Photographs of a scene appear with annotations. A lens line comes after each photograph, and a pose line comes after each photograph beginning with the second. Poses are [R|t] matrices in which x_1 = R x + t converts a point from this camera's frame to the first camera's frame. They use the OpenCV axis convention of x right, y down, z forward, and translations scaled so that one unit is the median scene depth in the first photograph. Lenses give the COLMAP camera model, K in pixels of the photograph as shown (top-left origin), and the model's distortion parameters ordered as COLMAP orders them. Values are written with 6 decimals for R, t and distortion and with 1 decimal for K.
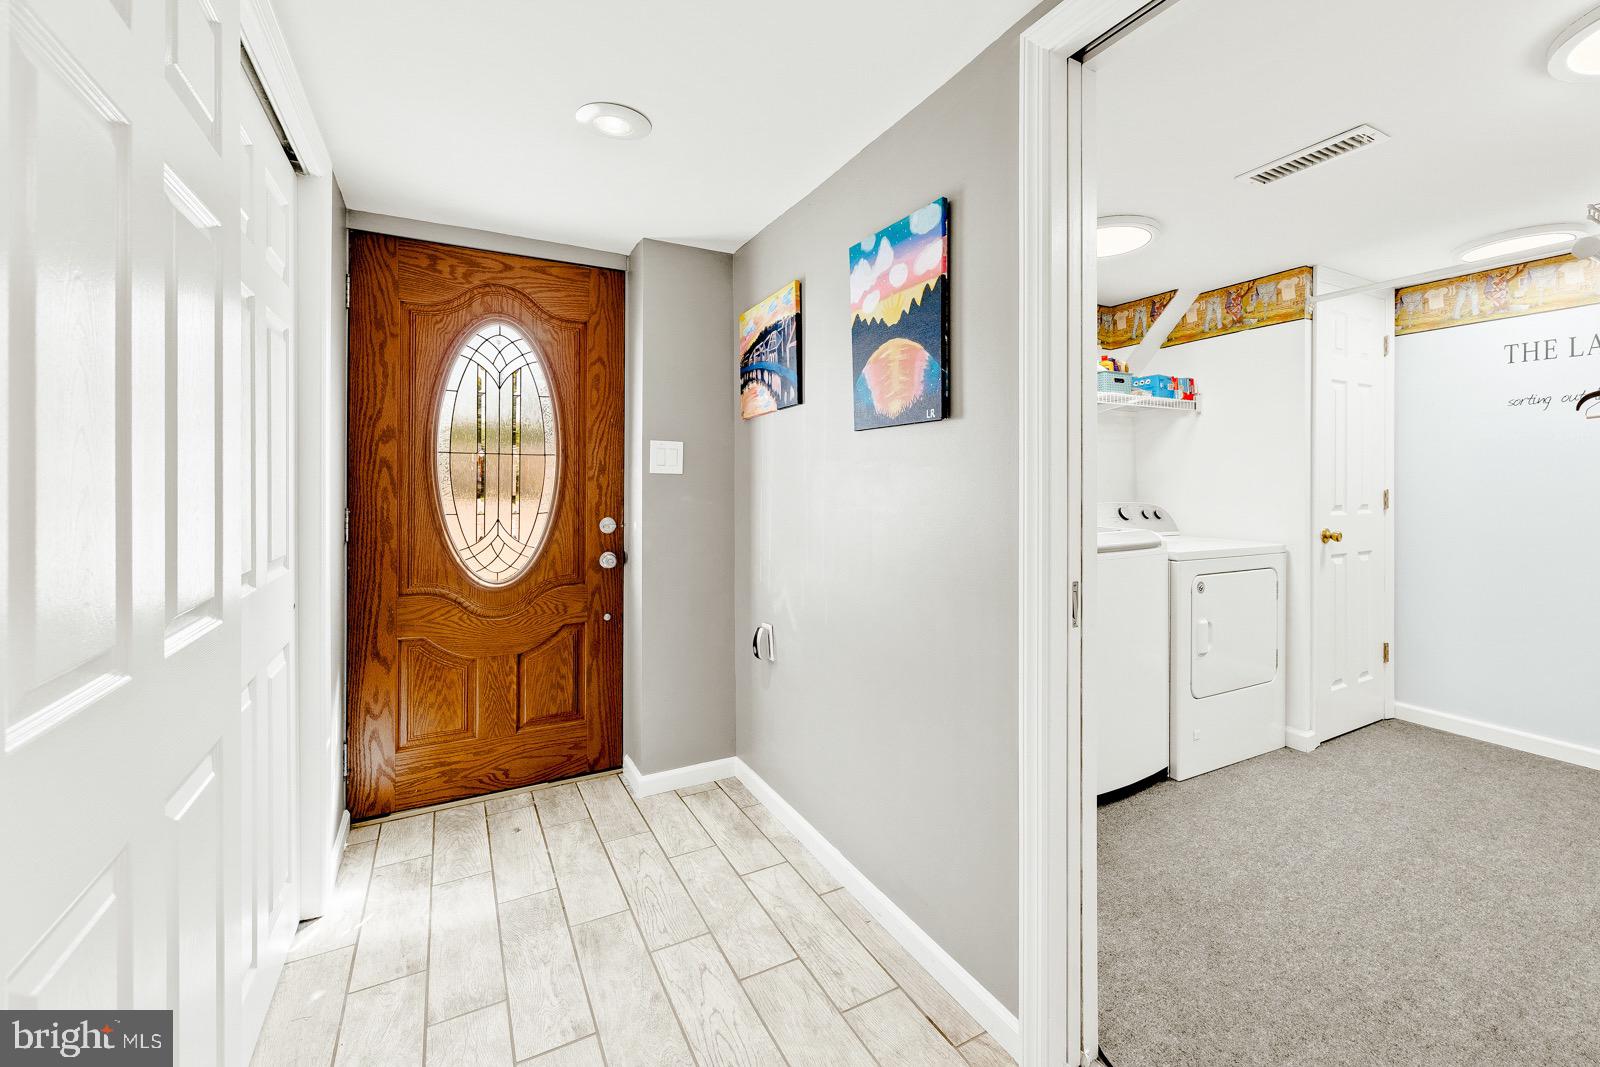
lens RADIAL K [[690.3, 0, 843.8], [0, 690.3, 485.7], [0, 0, 1]] dist [0.000718, 0.000097]
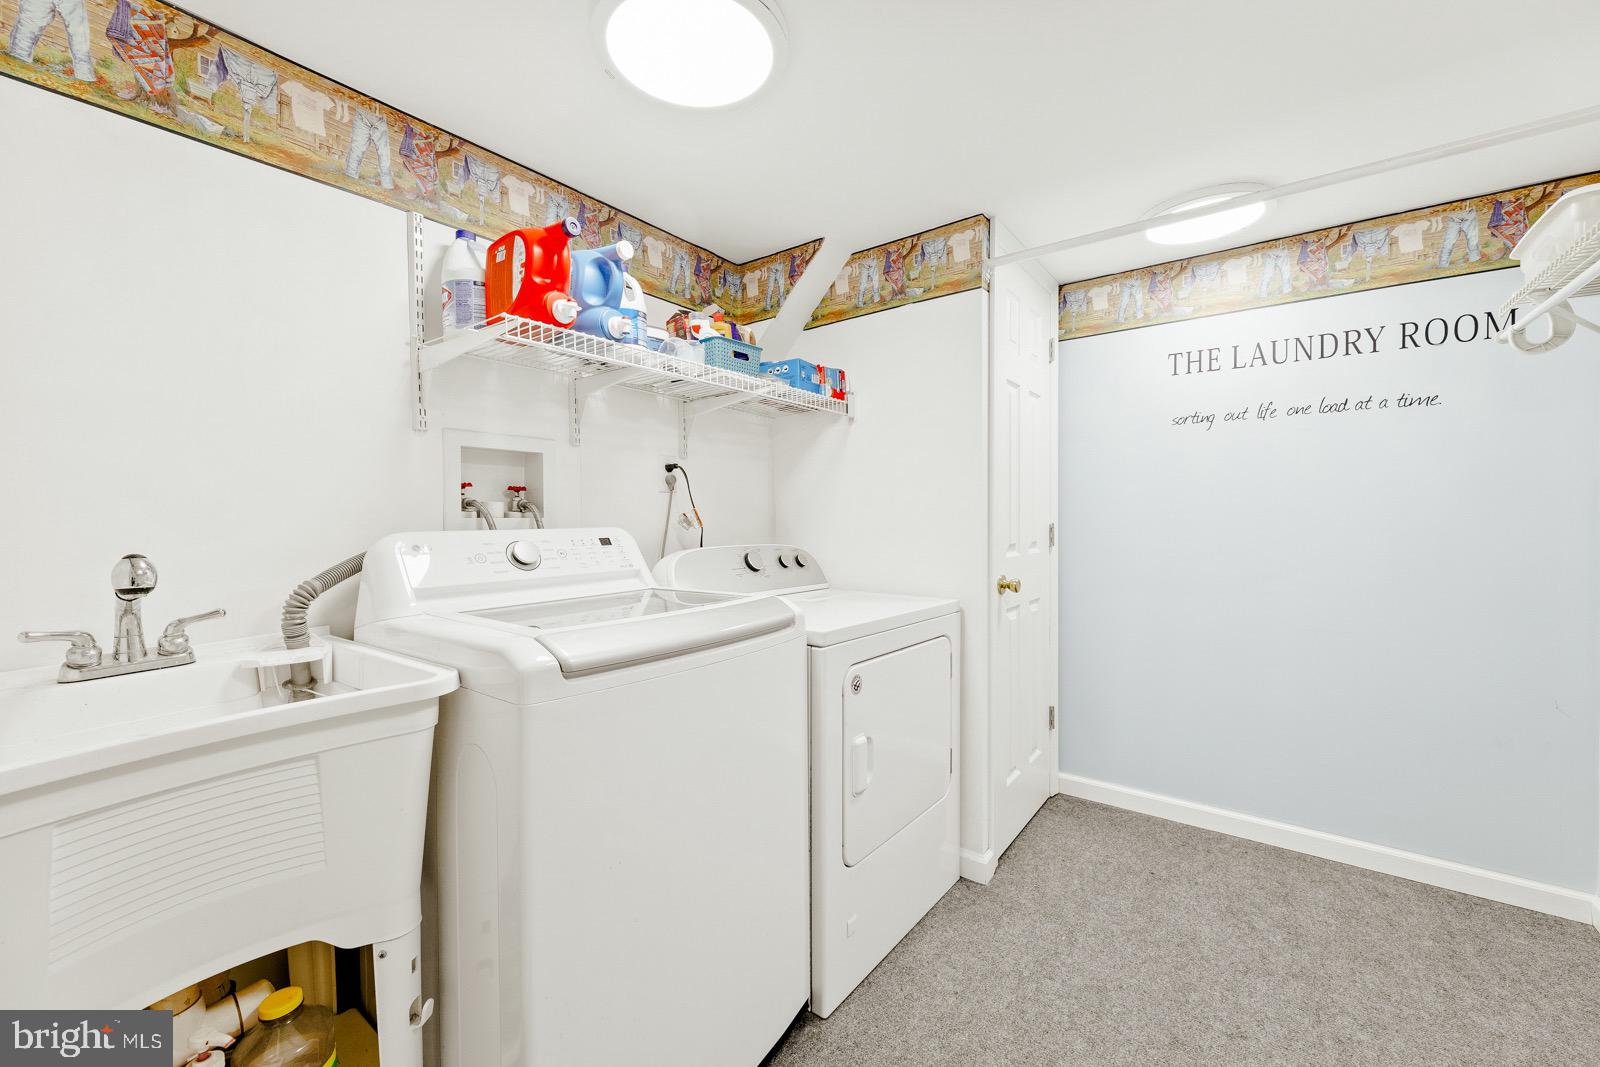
lens RADIAL K [[653.3, 0, 803.9], [0, 653.3, 529.1], [0, 0, 1]] dist [0.000142, 0.000045]
pose [[0.919787, -0.010259, 0.392284, 0.204413], [0.006235, 0.999914, 0.011531, 0.001716], [-0.392368, -0.008161, 0.919772, 0.400838]]
